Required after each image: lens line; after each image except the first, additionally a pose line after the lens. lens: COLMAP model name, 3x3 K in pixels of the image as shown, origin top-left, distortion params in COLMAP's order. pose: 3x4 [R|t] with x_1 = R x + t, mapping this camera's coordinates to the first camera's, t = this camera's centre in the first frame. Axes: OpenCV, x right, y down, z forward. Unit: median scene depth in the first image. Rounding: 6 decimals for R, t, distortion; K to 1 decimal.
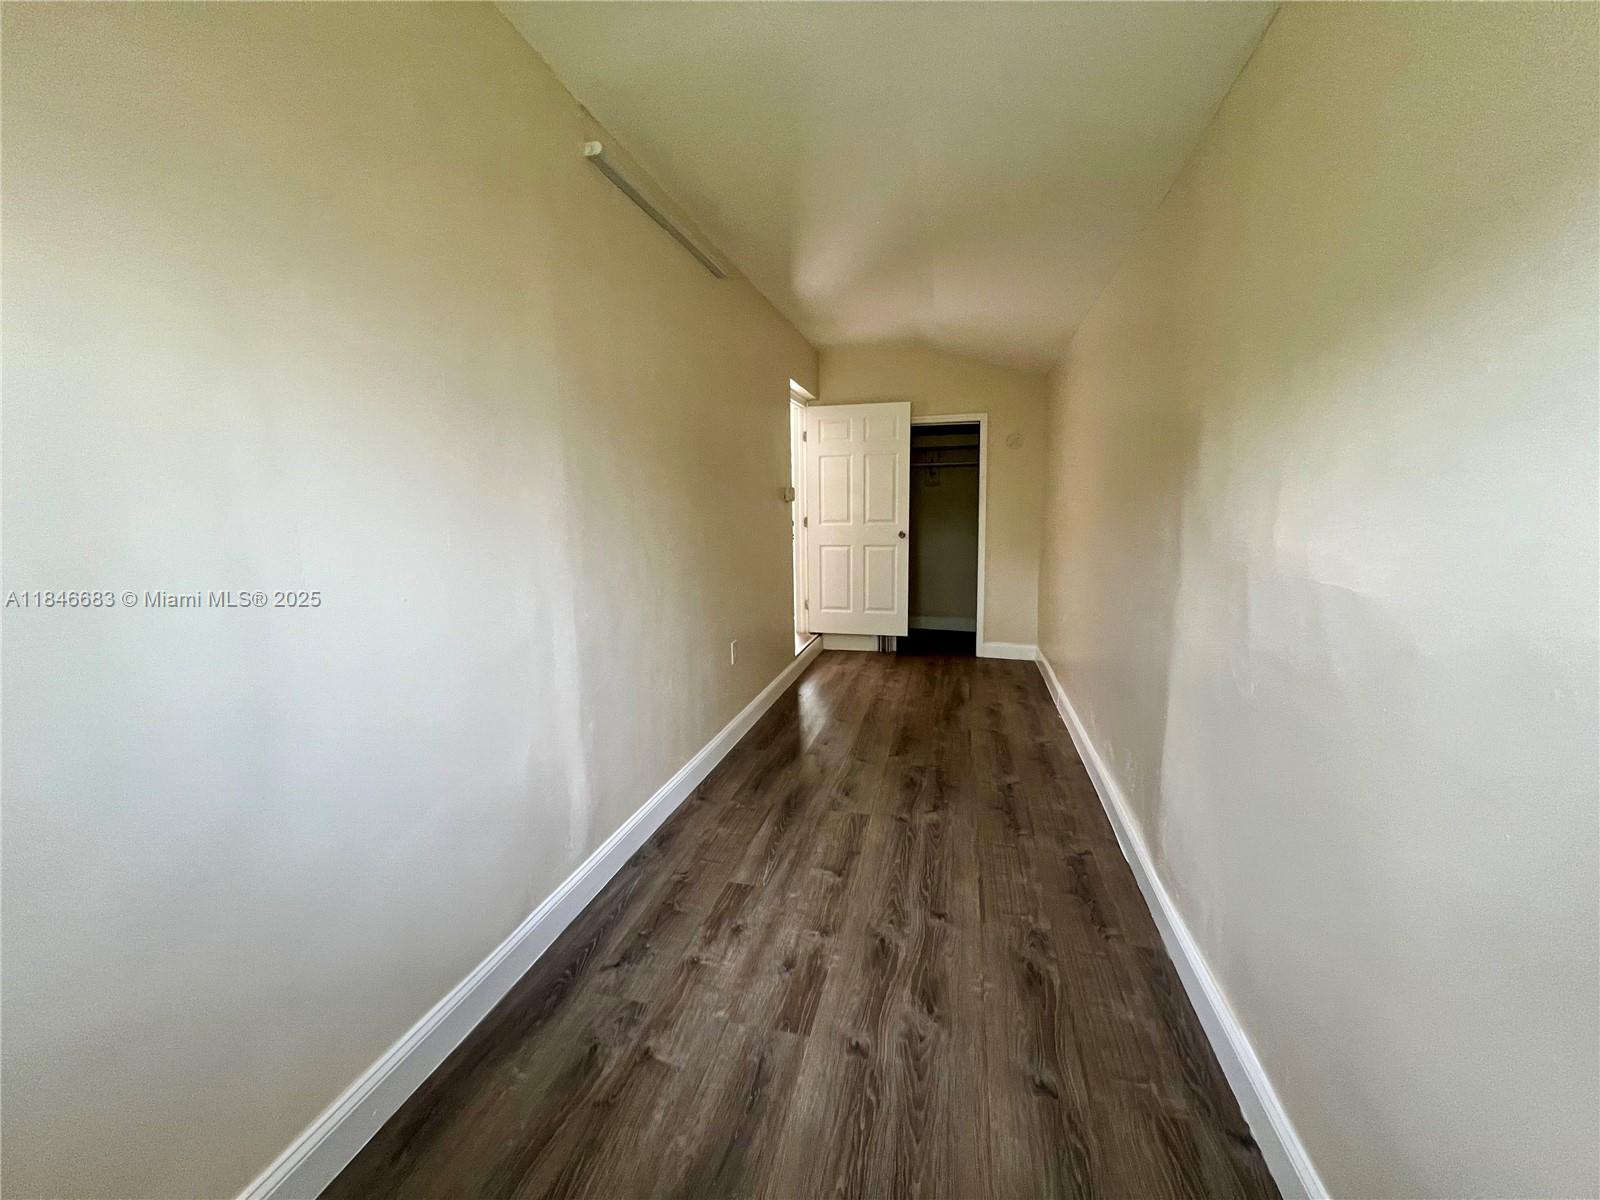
lens RADIAL K [[642.9, 0, 798.7], [0, 642.9, 598.0], [0, 0, 1]] dist [-0.000592, 0.000929]
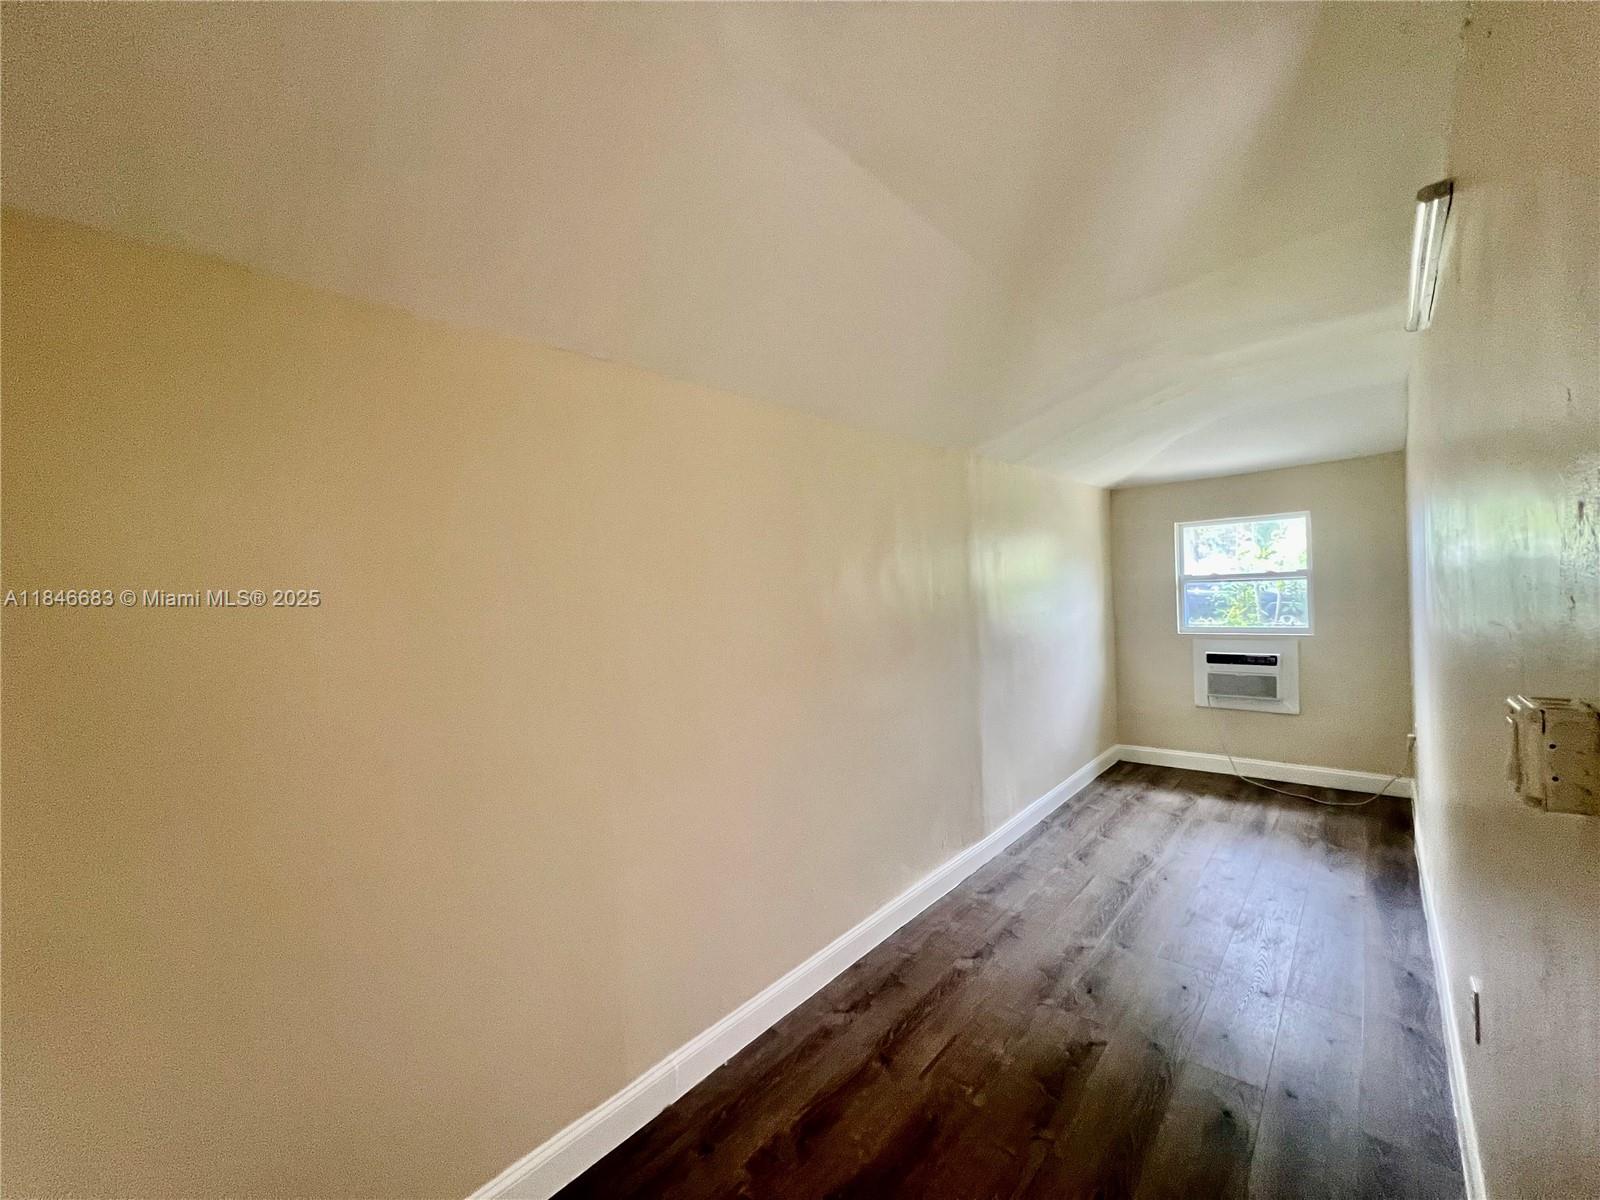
lens RADIAL K [[642.9, 0, 800.5], [0, 642.9, 599.4], [0, 0, 1]] dist [-0.000592, 0.000929]
pose [[-0.881914, 0.037648, 0.469905, 0.138845], [0.120987, 0.981494, 0.148432, -0.516338], [-0.455621, 0.187756, -0.870148, 2.525815]]
